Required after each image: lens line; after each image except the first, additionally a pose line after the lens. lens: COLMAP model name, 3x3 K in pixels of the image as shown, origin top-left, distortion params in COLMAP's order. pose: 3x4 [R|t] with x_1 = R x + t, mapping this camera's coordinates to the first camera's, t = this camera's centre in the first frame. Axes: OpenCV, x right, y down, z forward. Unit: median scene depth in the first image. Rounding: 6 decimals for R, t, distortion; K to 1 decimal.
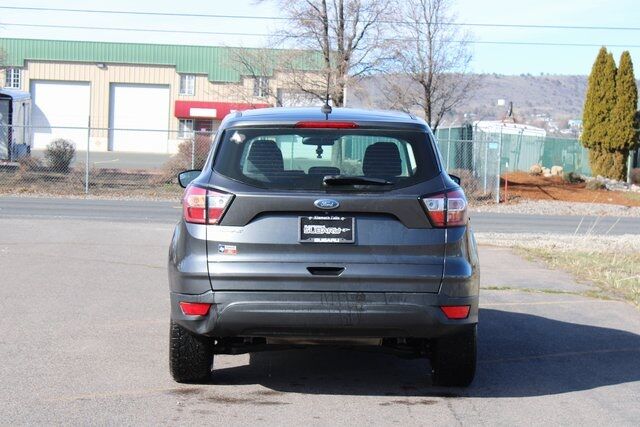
lens RADIAL K [[1188.7, 0, 320.1], [0, 1188.7, 214.1], [0, 0, 1]] dist [0.062717, 0.000000]
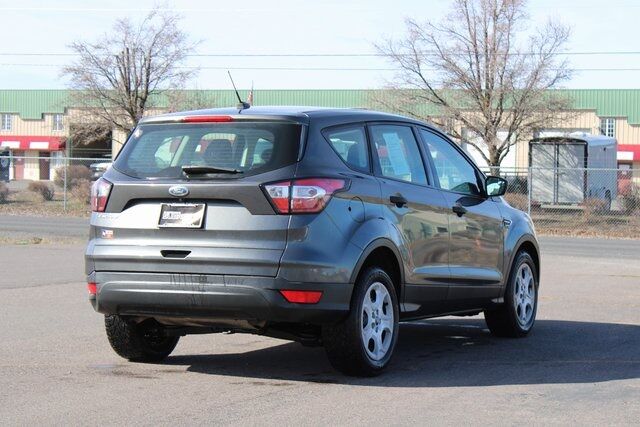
lens RADIAL K [[1188.7, 0, 320.5], [0, 1188.7, 212.3], [0, 0, 1]] dist [0.062717, 0.000000]
pose [[0.890632, -0.005504, -0.454691, 0.603106], [-0.011690, 0.999319, -0.034994, 0.046179], [0.454574, 0.036482, 0.889962, 0.103591]]
